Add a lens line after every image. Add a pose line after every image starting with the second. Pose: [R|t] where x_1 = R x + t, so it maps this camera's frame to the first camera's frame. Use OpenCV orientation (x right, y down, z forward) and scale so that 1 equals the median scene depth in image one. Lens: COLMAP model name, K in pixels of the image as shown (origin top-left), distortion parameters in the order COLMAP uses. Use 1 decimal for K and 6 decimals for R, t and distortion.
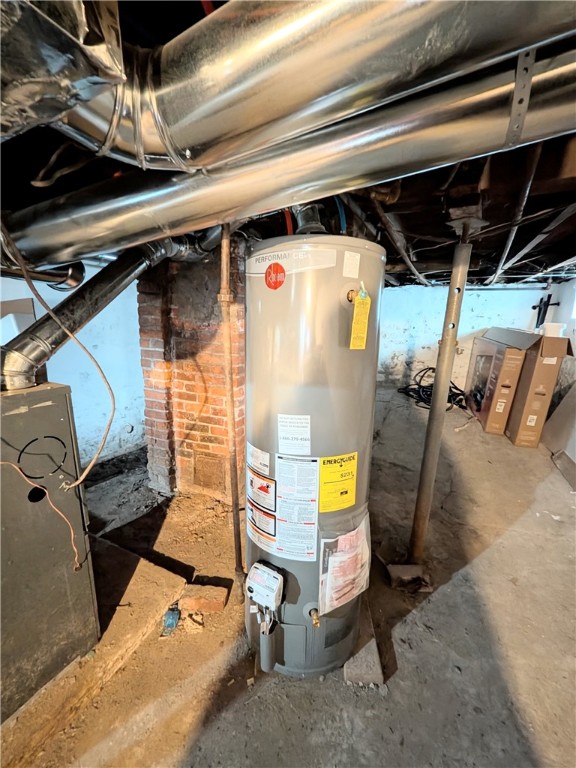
lens RADIAL K [[306.4, 0, 289.2], [0, 306.4, 386.8], [0, 0, 1]] dist [-0.003650, -0.000482]
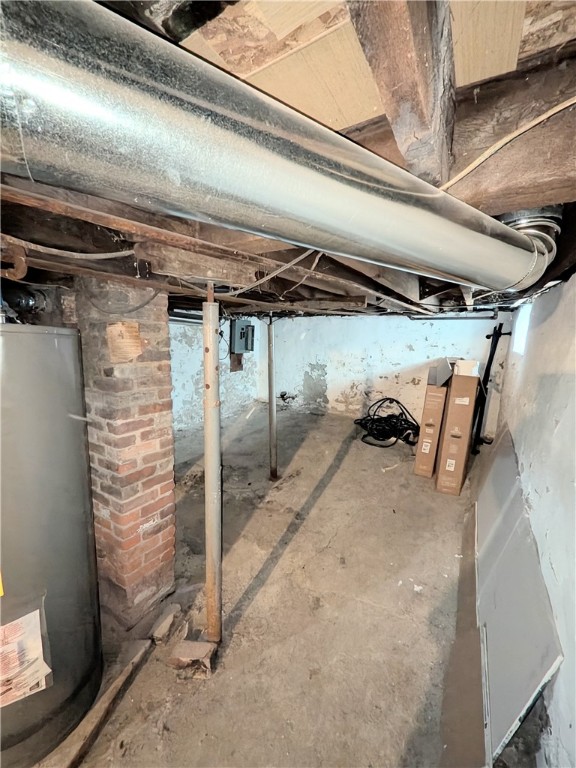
lens RADIAL K [[306.4, 0, 287.3], [0, 306.4, 384.6], [0, 0, 1]] dist [-0.003650, -0.000482]
pose [[0.997033, 0.001727, -0.076954, 0.265428], [-0.006944, 0.997690, -0.067580, -0.045191], [0.076659, 0.067914, 0.994742, 0.024303]]
